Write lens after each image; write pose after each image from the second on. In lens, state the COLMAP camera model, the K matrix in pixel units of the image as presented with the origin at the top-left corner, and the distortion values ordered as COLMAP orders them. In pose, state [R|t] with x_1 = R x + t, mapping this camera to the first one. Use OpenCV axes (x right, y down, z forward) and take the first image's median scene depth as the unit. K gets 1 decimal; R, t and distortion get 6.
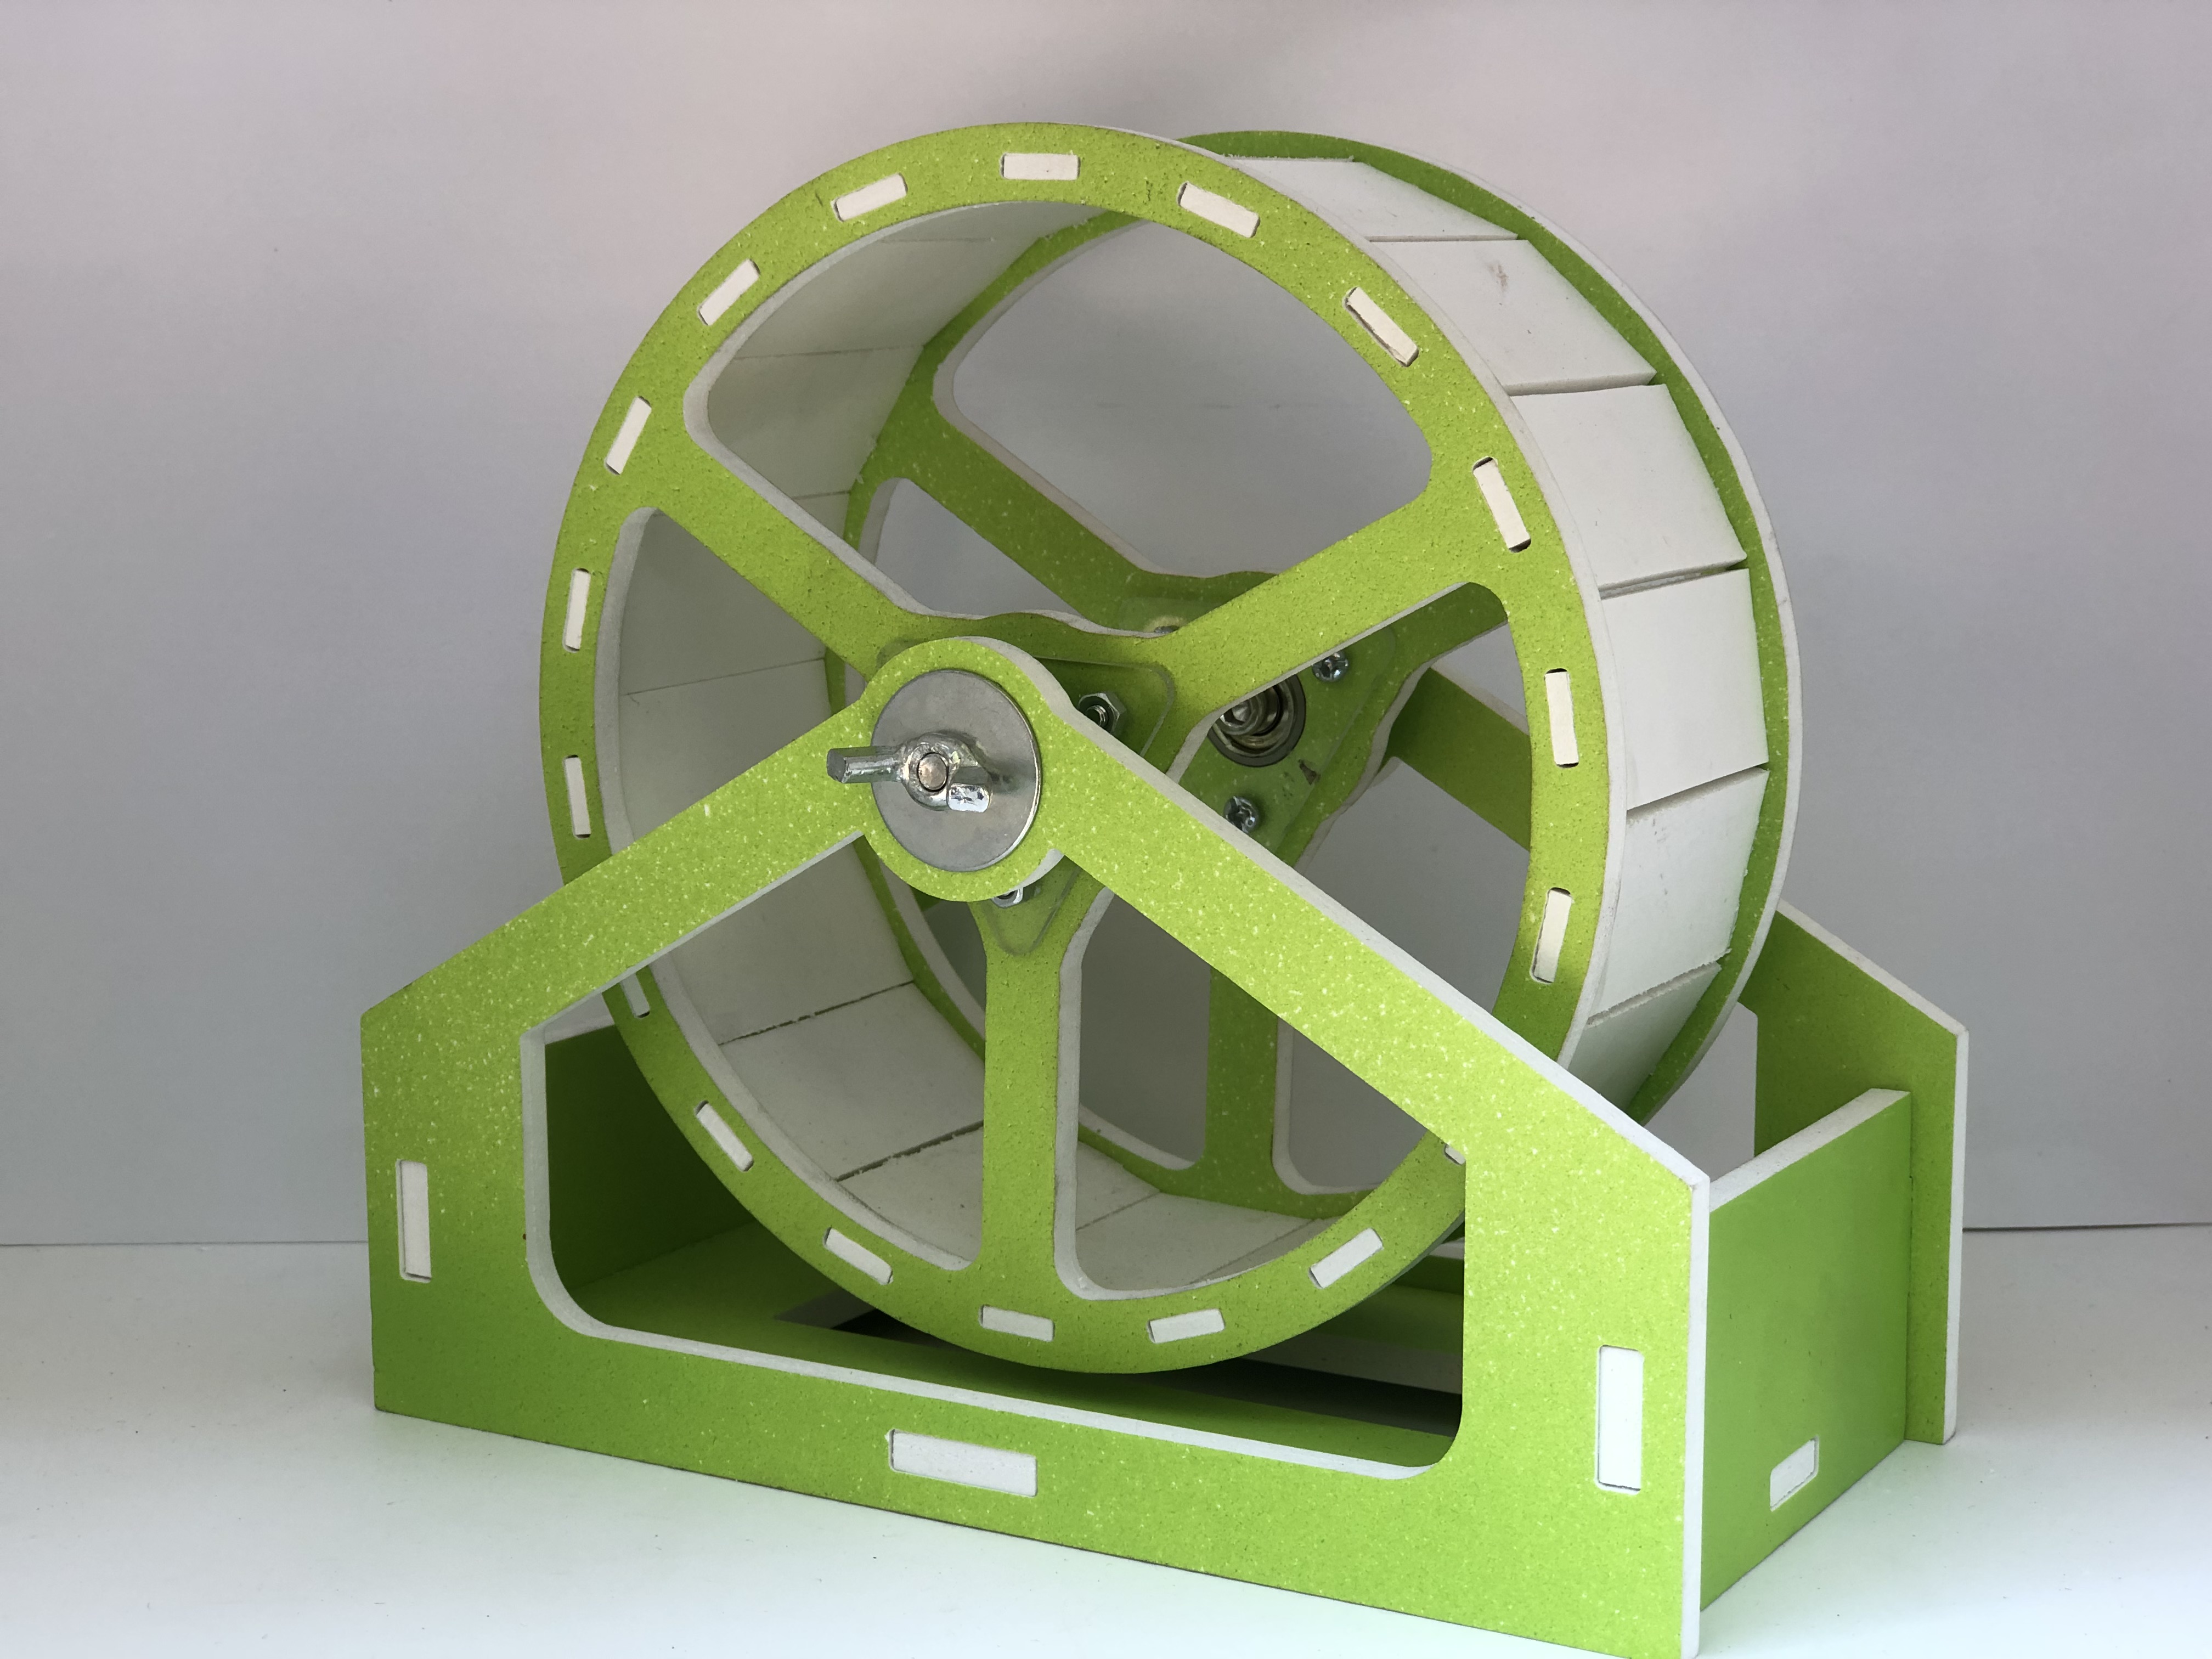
lens RADIAL K [[3704.5, 0, 1101.1], [0, 3704.5, 839.0], [0, 0, 1]] dist [0.179170, 0.000000]
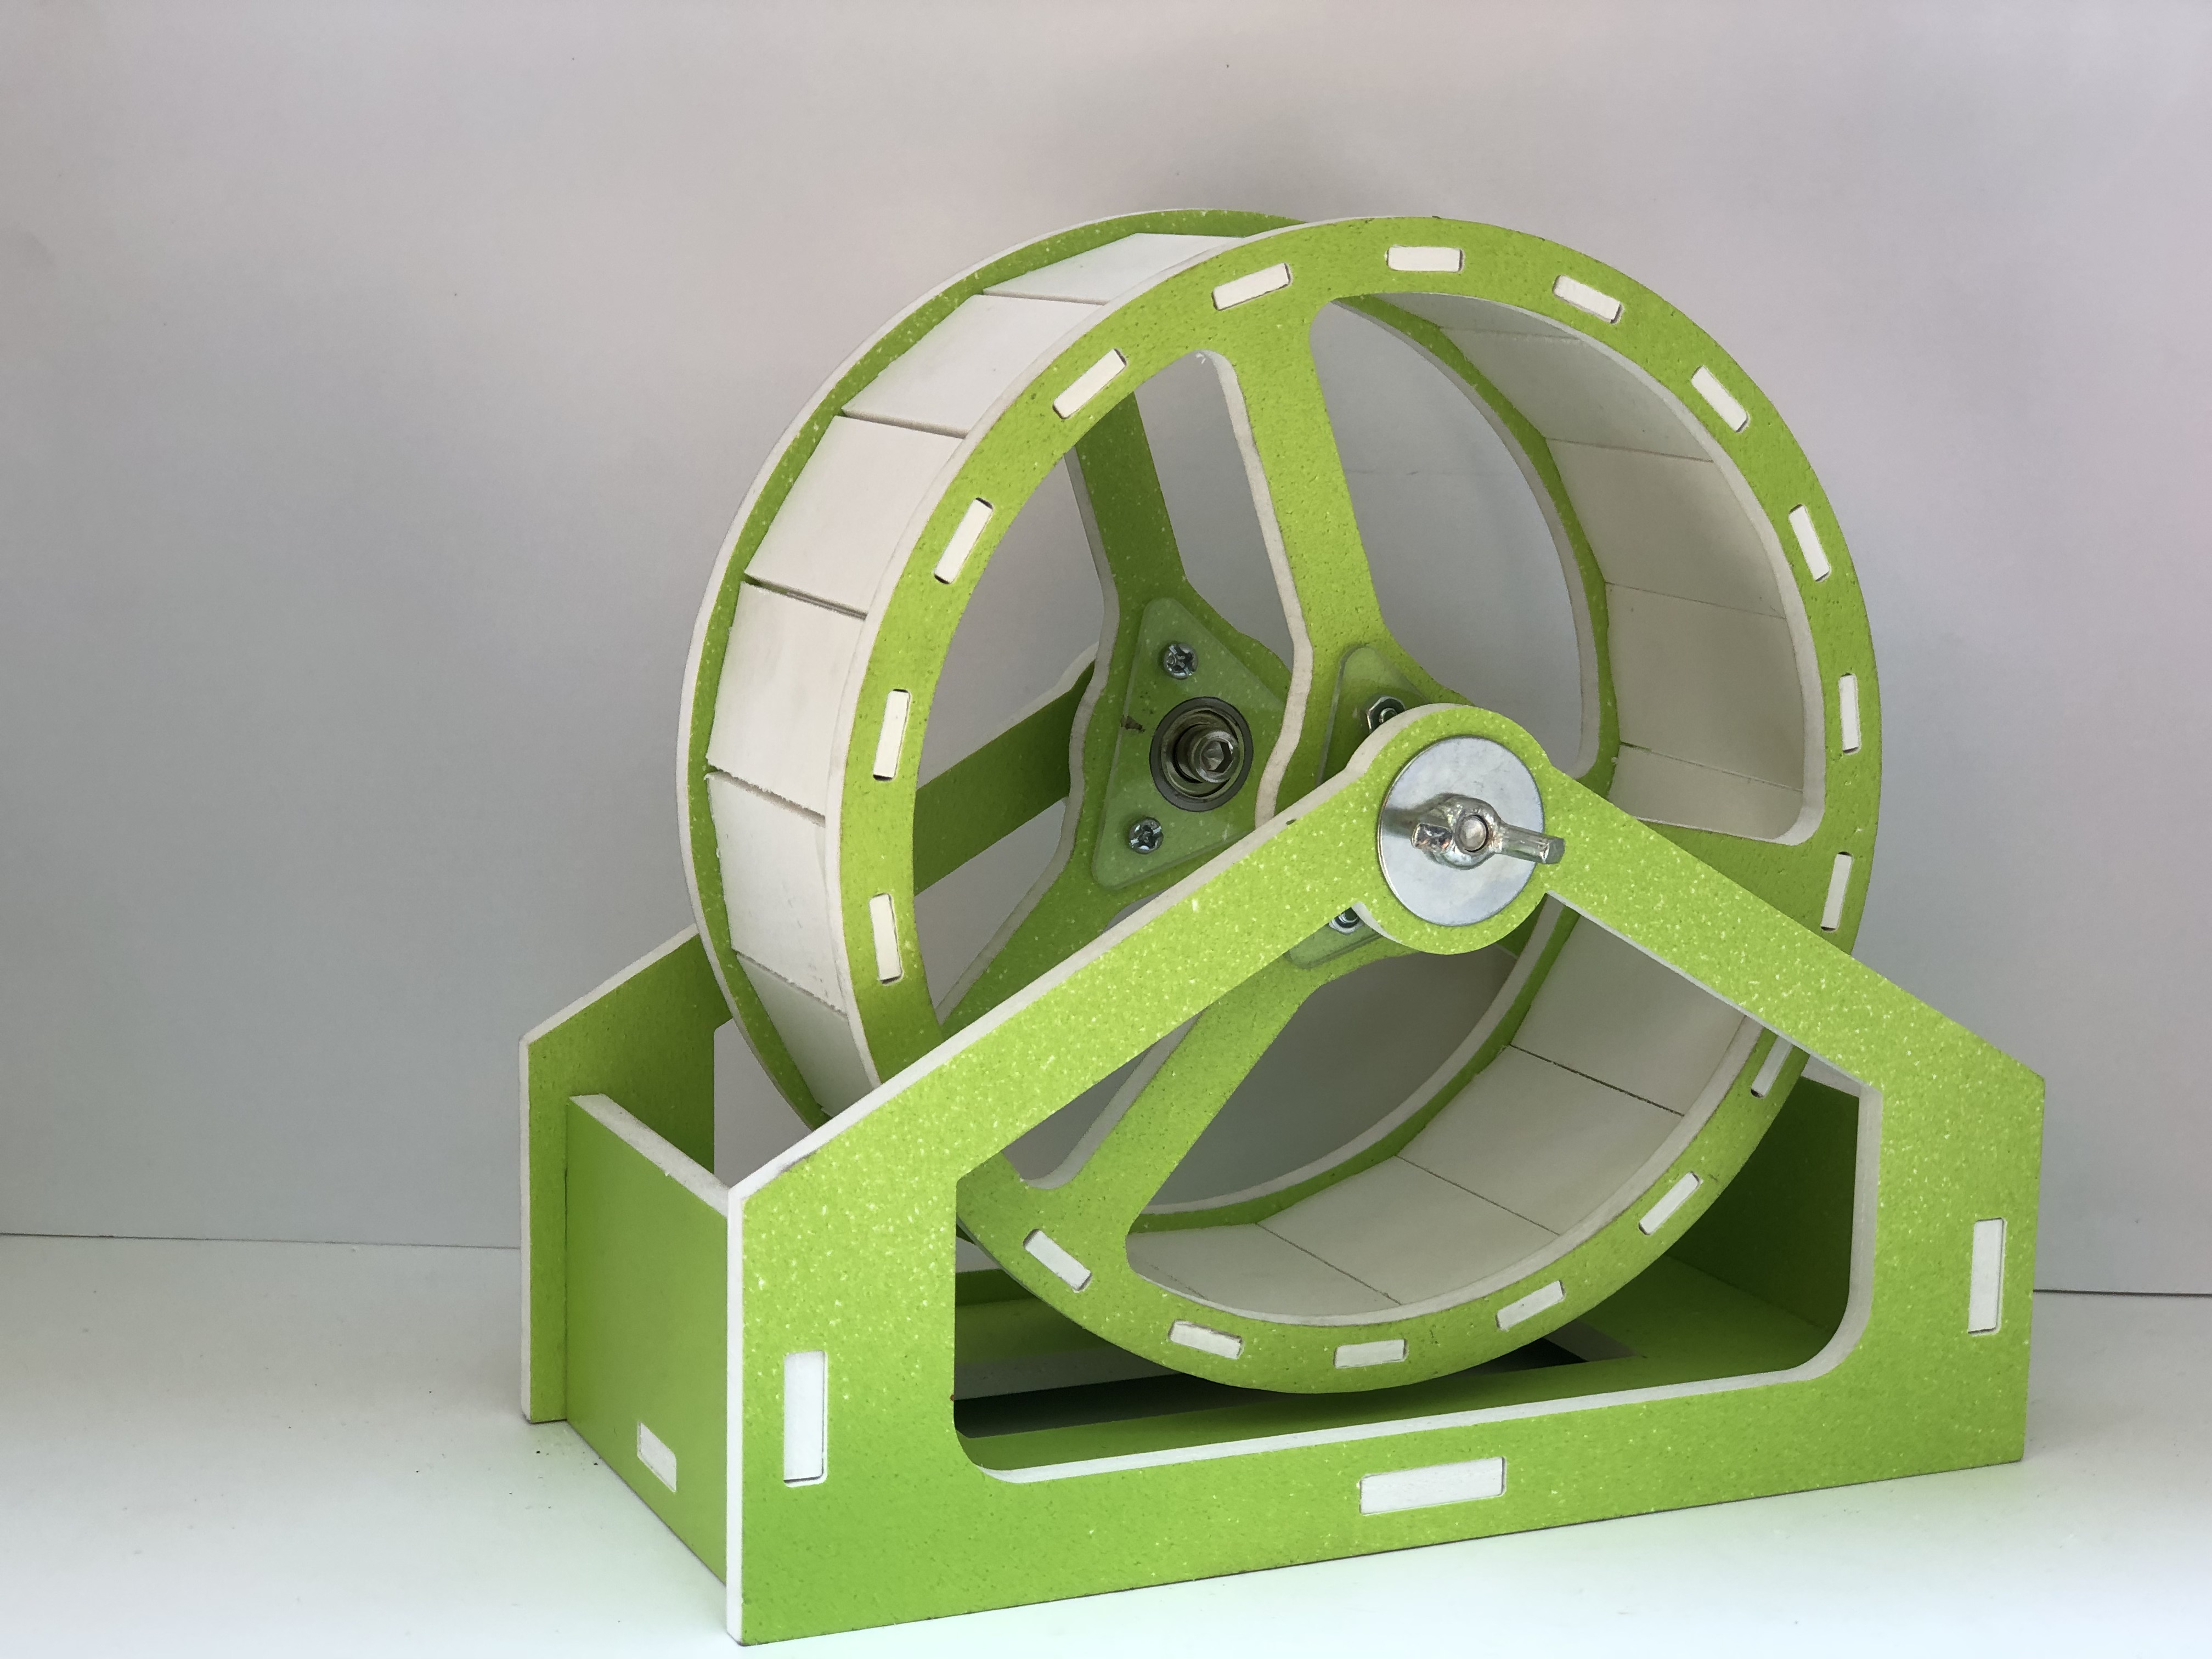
lens RADIAL K [[3704.5, 0, 1102.7], [0, 3704.5, 817.8], [0, 0, 1]] dist [0.179170, 0.000000]
pose [[0.561431, -0.108756, 0.820346, -0.935329], [0.107689, 0.992498, 0.057879, -0.091529], [-0.820486, 0.055847, 0.568932, 0.463937]]
